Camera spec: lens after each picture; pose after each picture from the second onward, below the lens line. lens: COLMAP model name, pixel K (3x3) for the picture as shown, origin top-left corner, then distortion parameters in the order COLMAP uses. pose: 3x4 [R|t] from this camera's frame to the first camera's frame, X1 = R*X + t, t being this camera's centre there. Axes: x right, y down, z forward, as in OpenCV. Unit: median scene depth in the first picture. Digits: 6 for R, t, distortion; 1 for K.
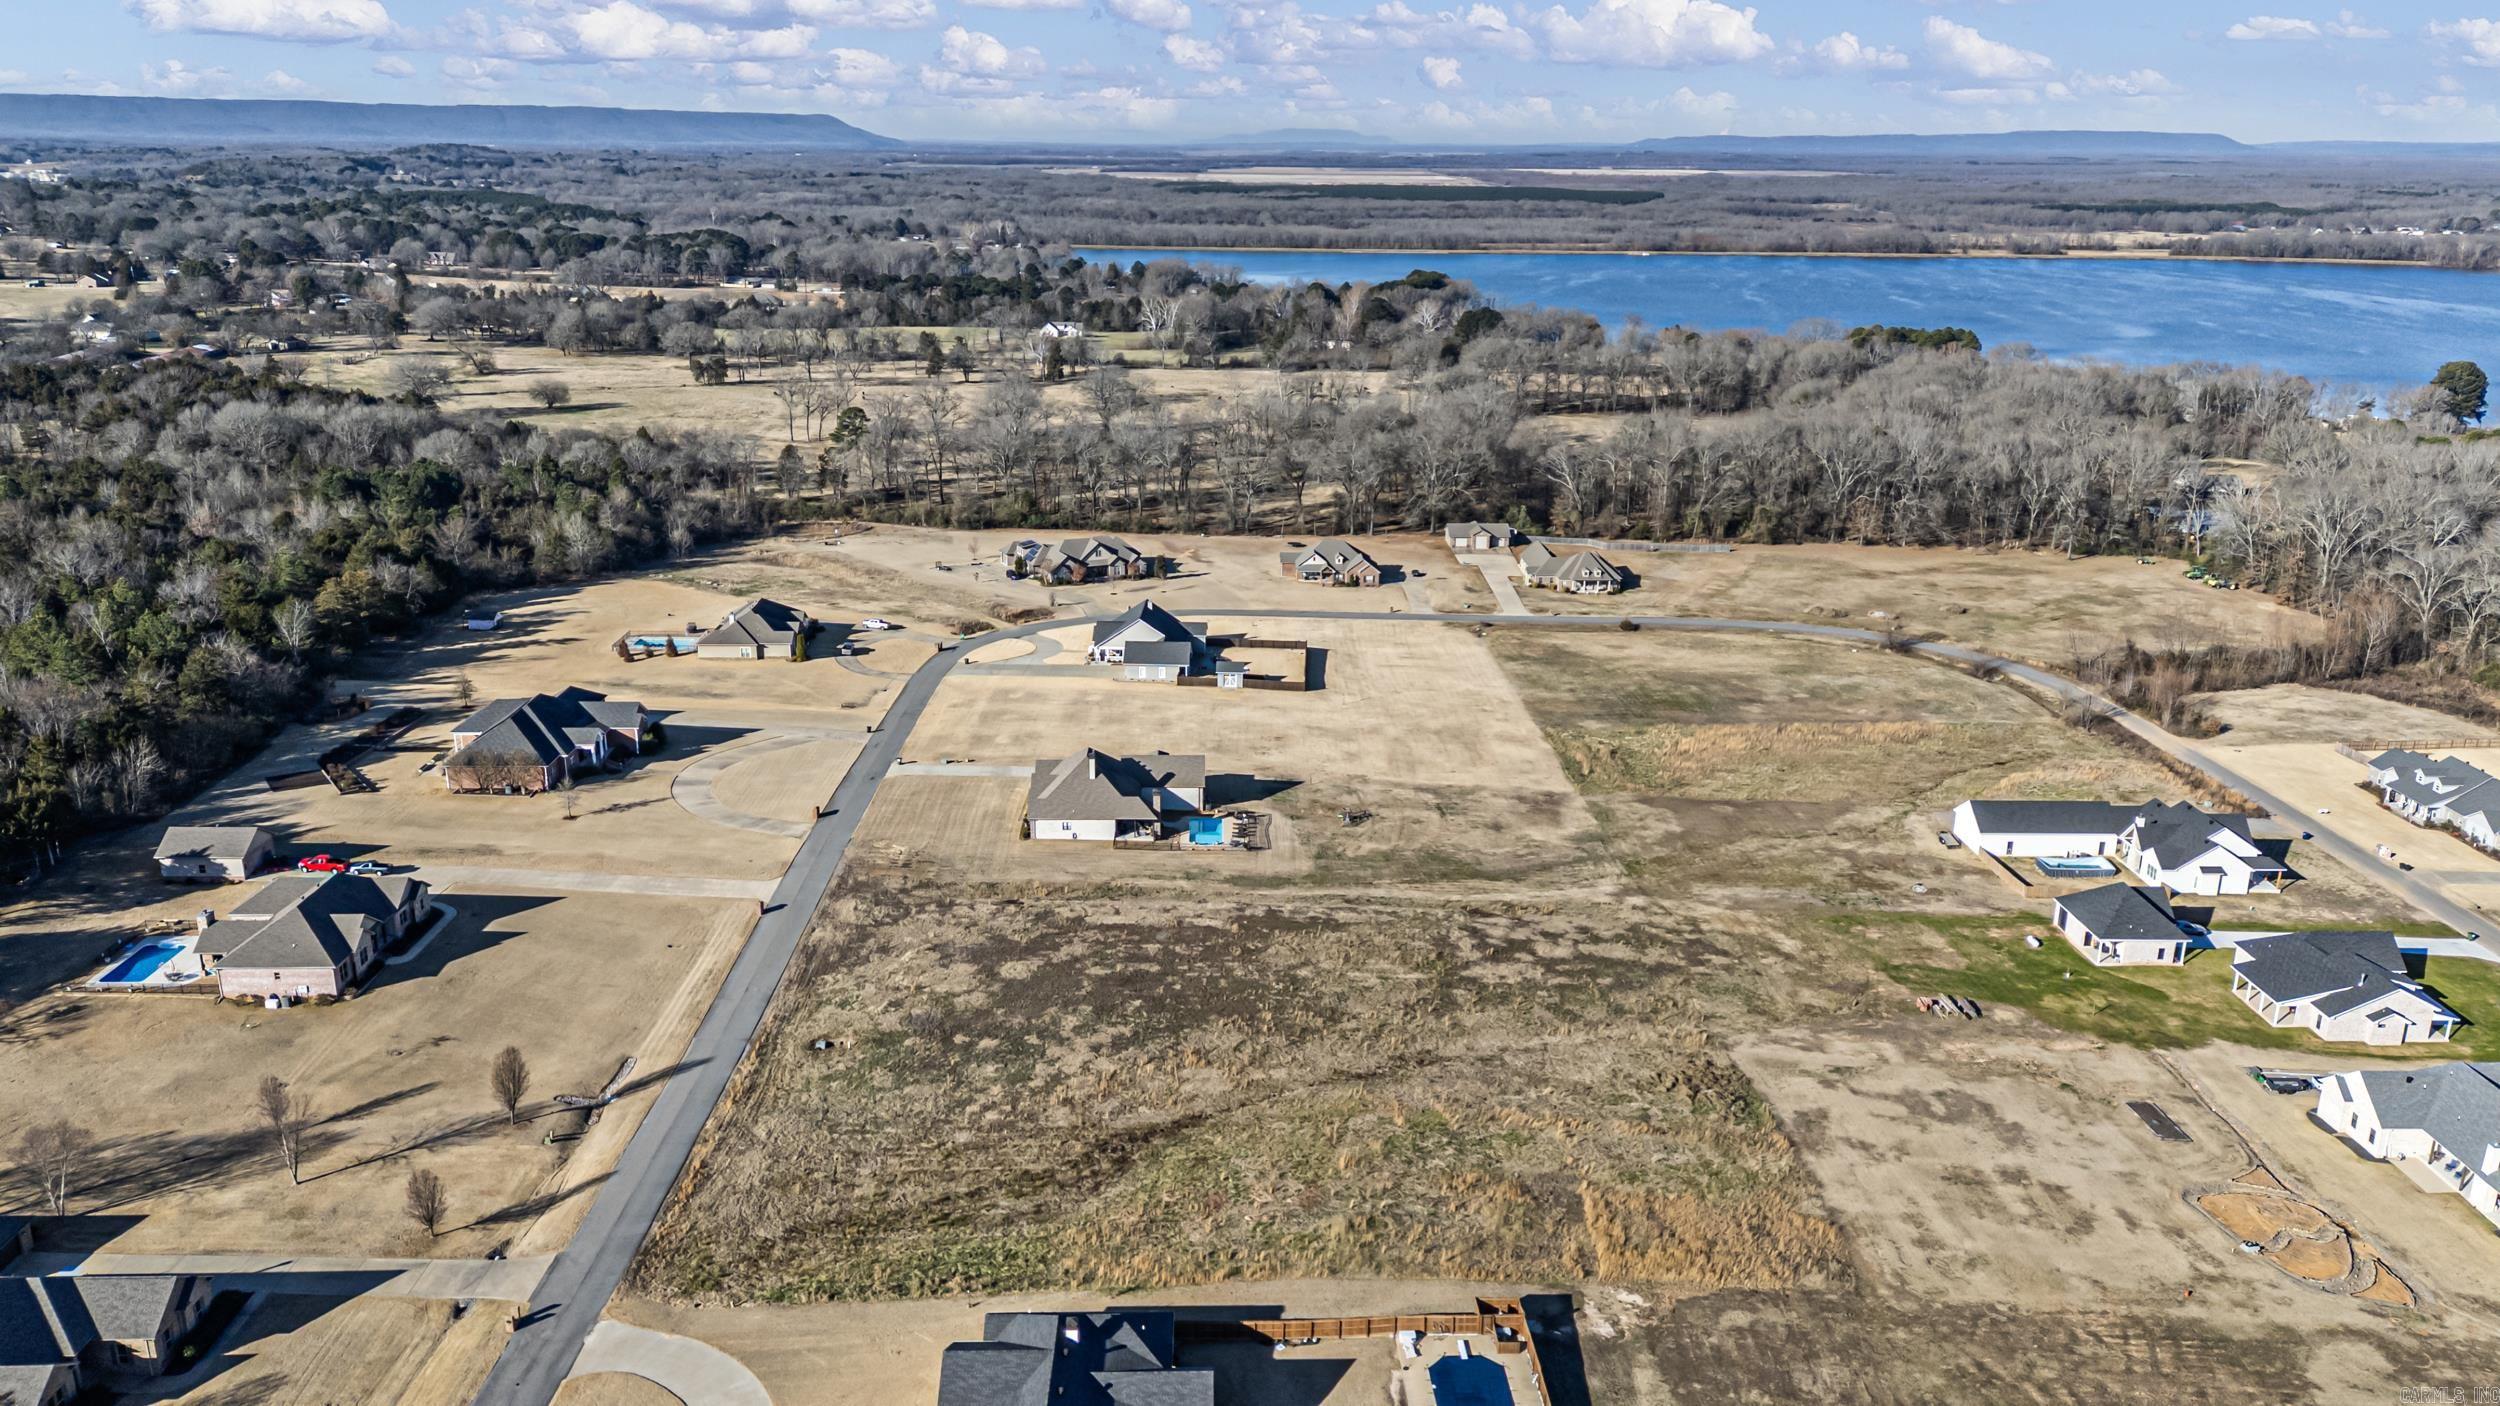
lens RADIAL K [[1819.5, 0, 1248.6], [0, 1819.5, 695.2], [0, 0, 1]] dist [0.094290, -0.103276]
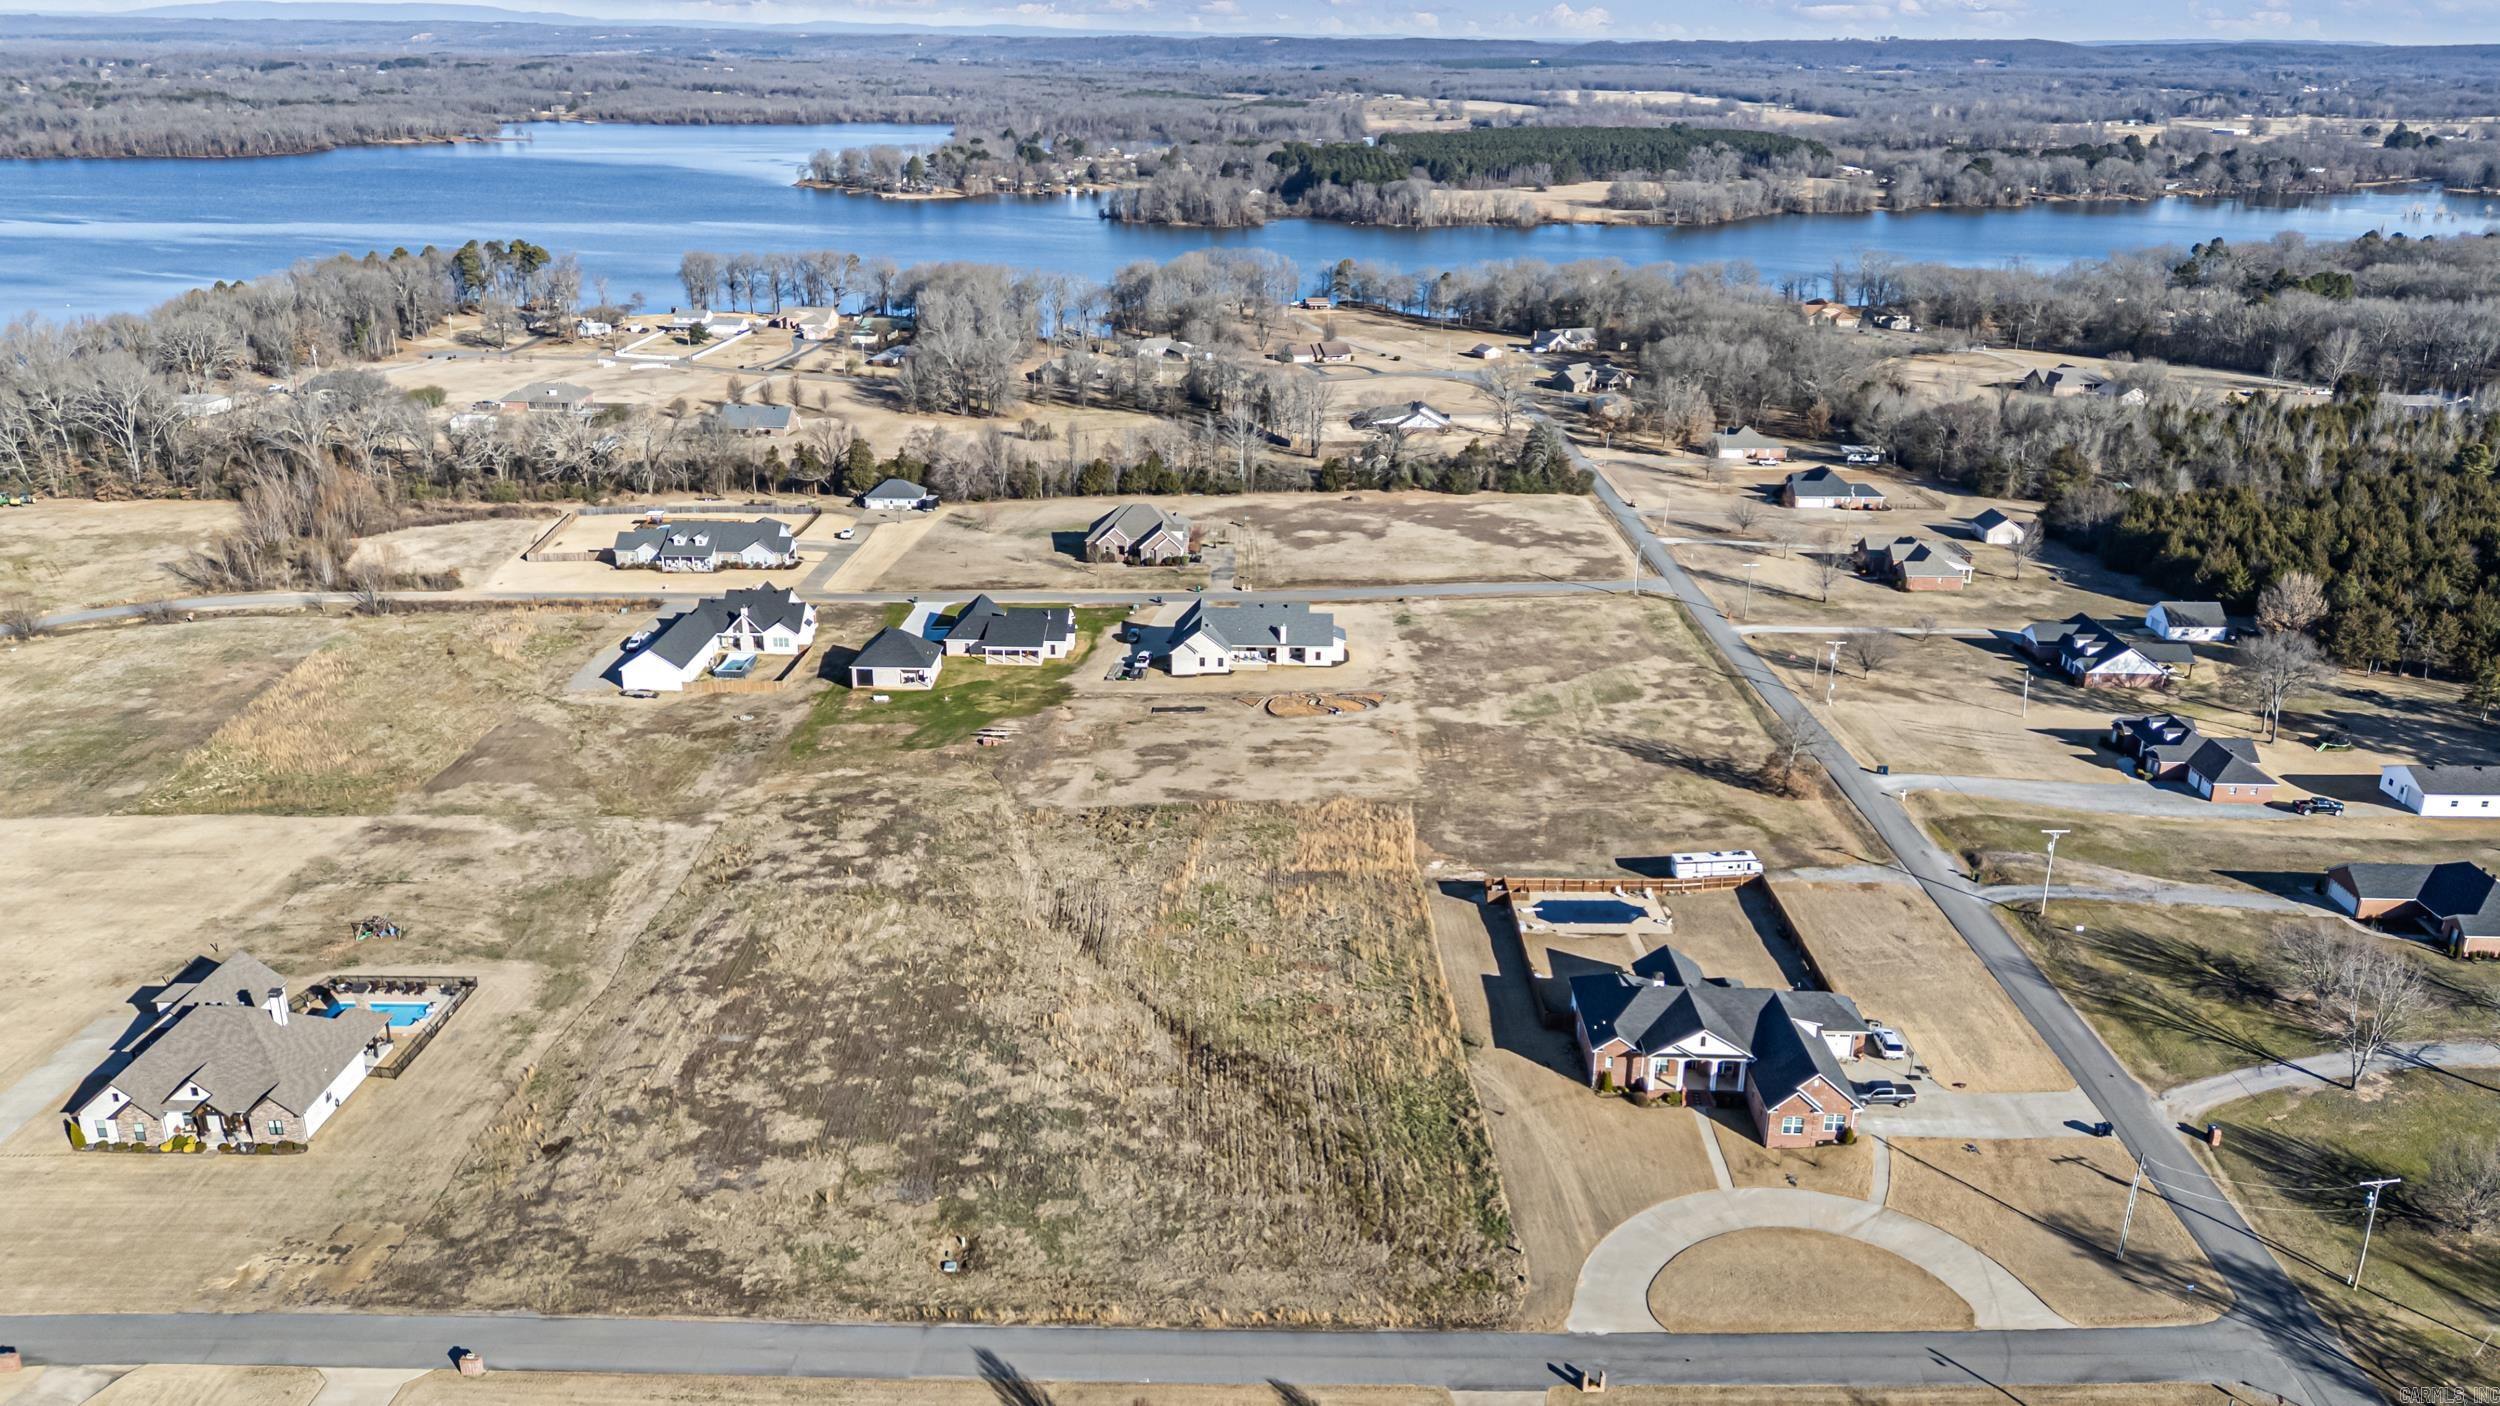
lens RADIAL K [[1819.5, 0, 1257.6], [0, 1819.5, 708.7], [0, 0, 1]] dist [0.094290, -0.103276]
pose [[0.023415, -0.348737, 0.936928, -0.645932], [0.278415, 0.902384, 0.328921, -0.173157], [-0.960175, 0.253153, 0.118223, 0.552202]]
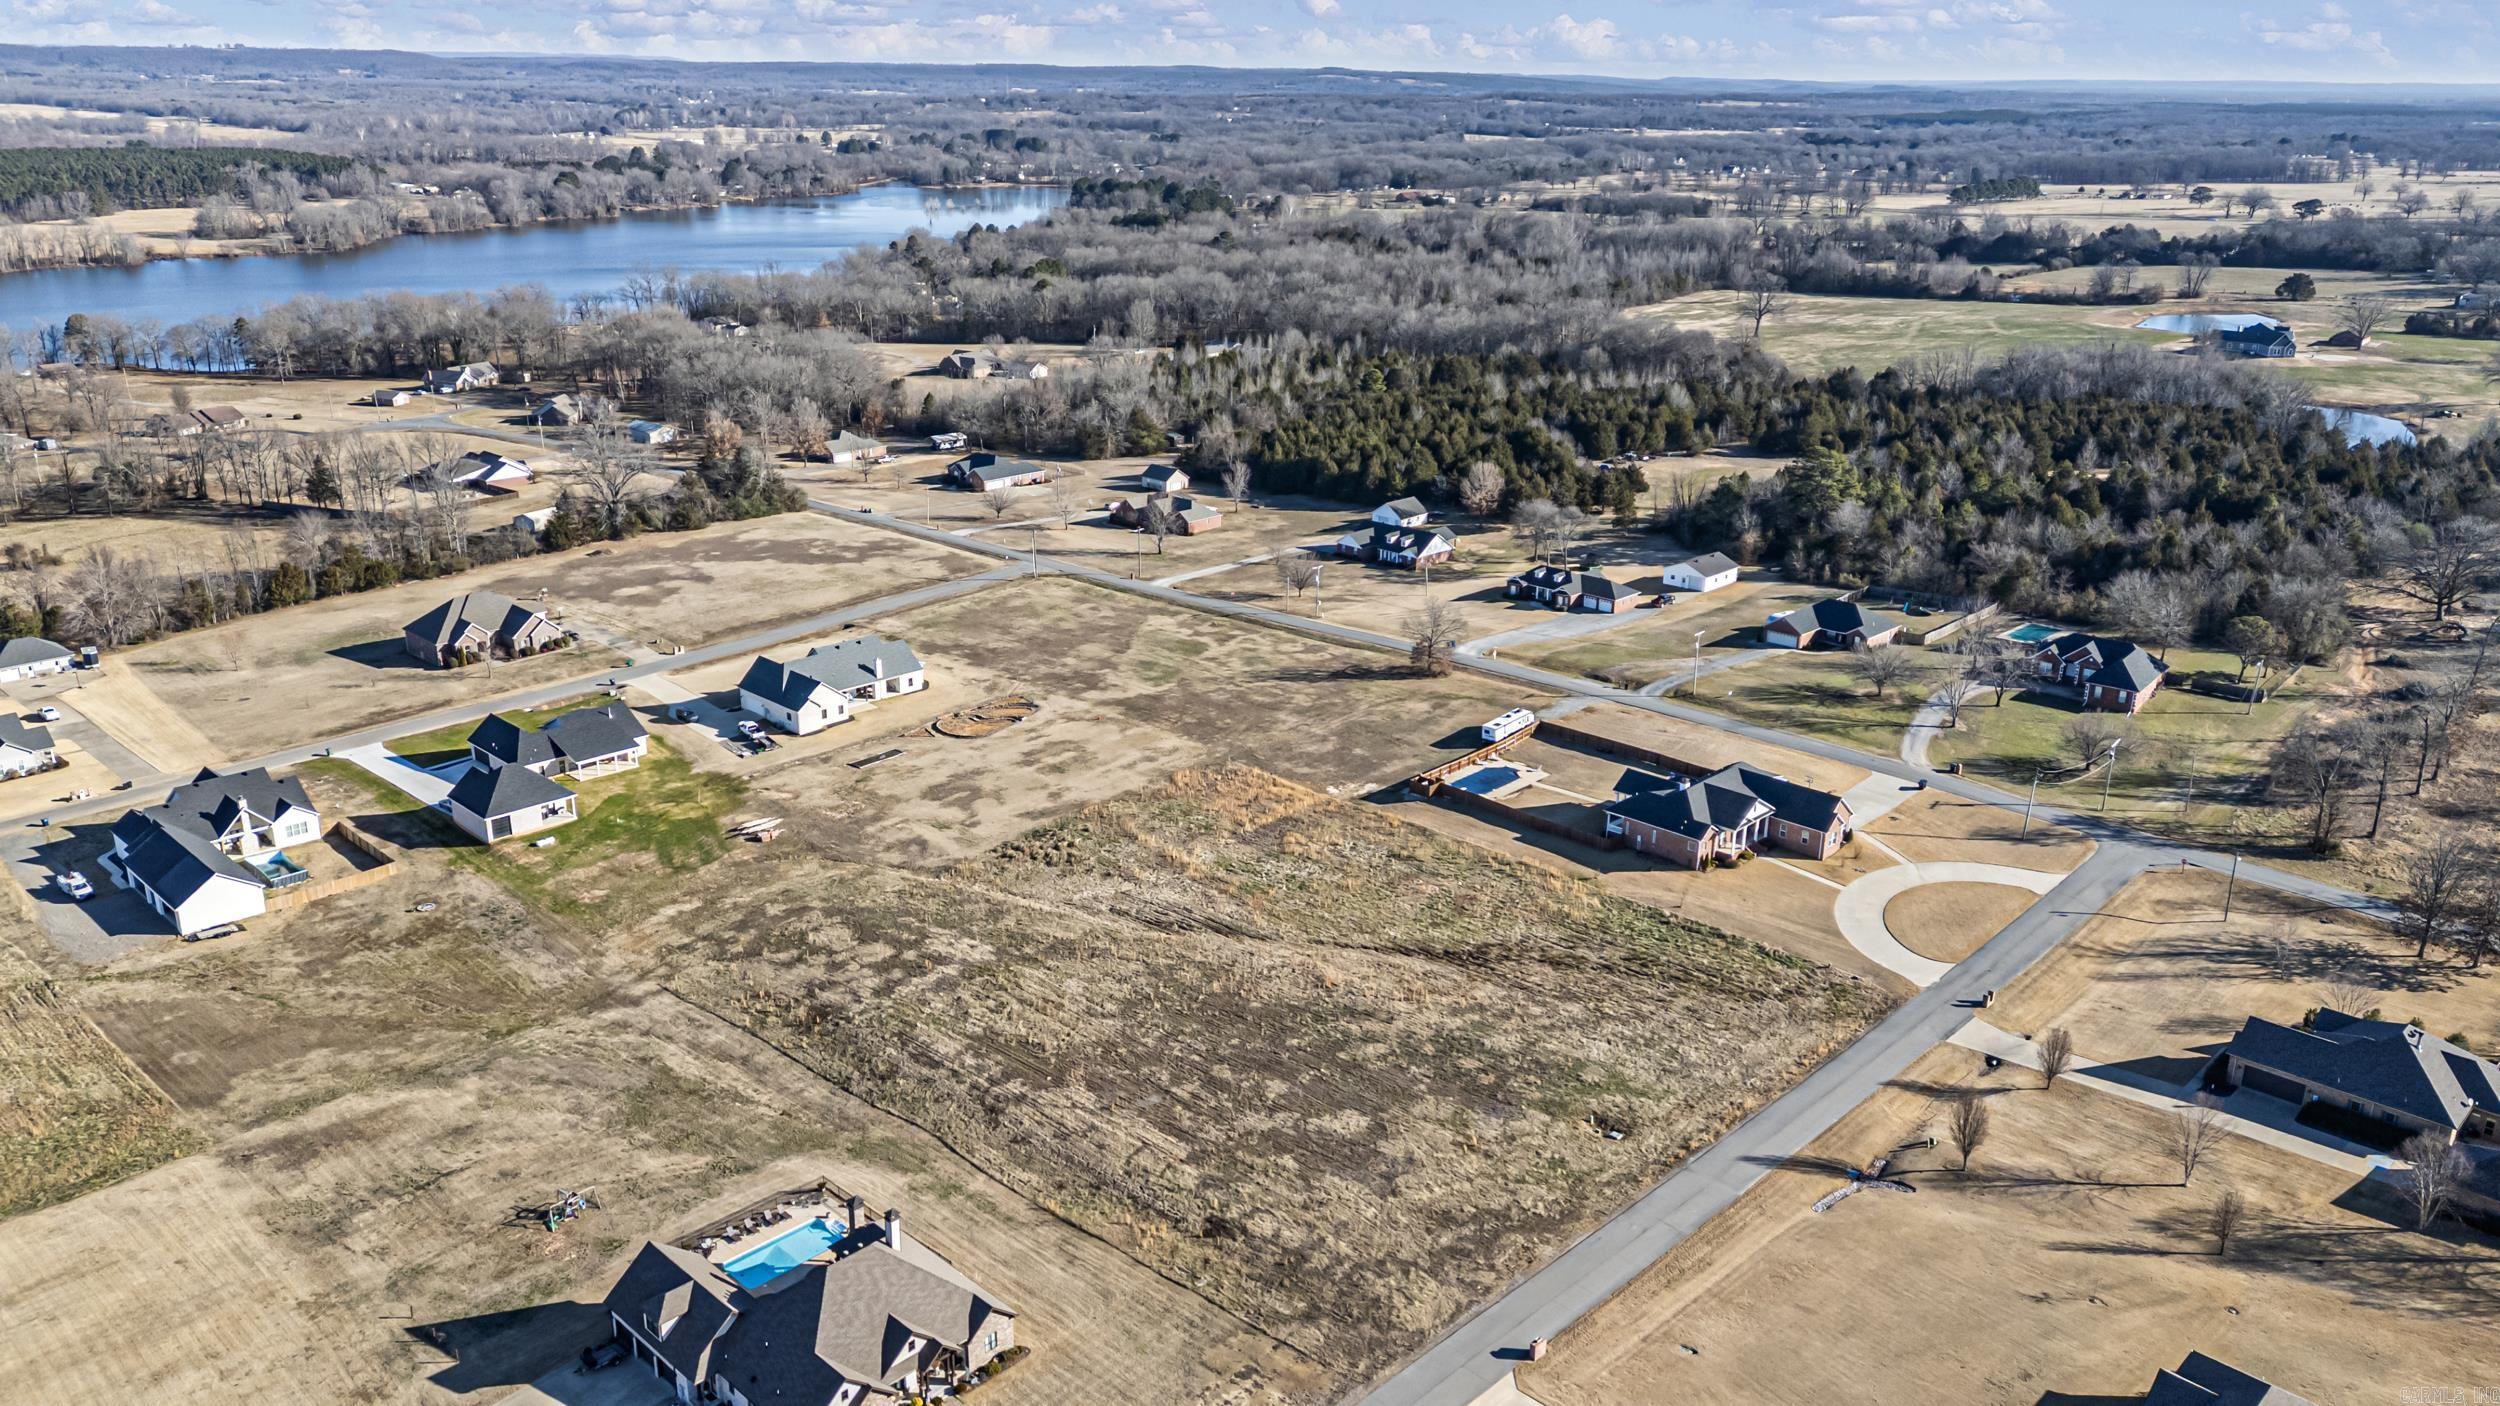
lens RADIAL K [[1819.5, 0, 1258.1], [0, 1819.5, 699.8], [0, 0, 1]] dist [0.094290, -0.103276]
pose [[-0.707613, -0.243946, 0.663155, -0.488448], [0.187441, 0.840087, 0.509039, -0.355352], [-0.681286, 0.484505, -0.548730, 1.133456]]
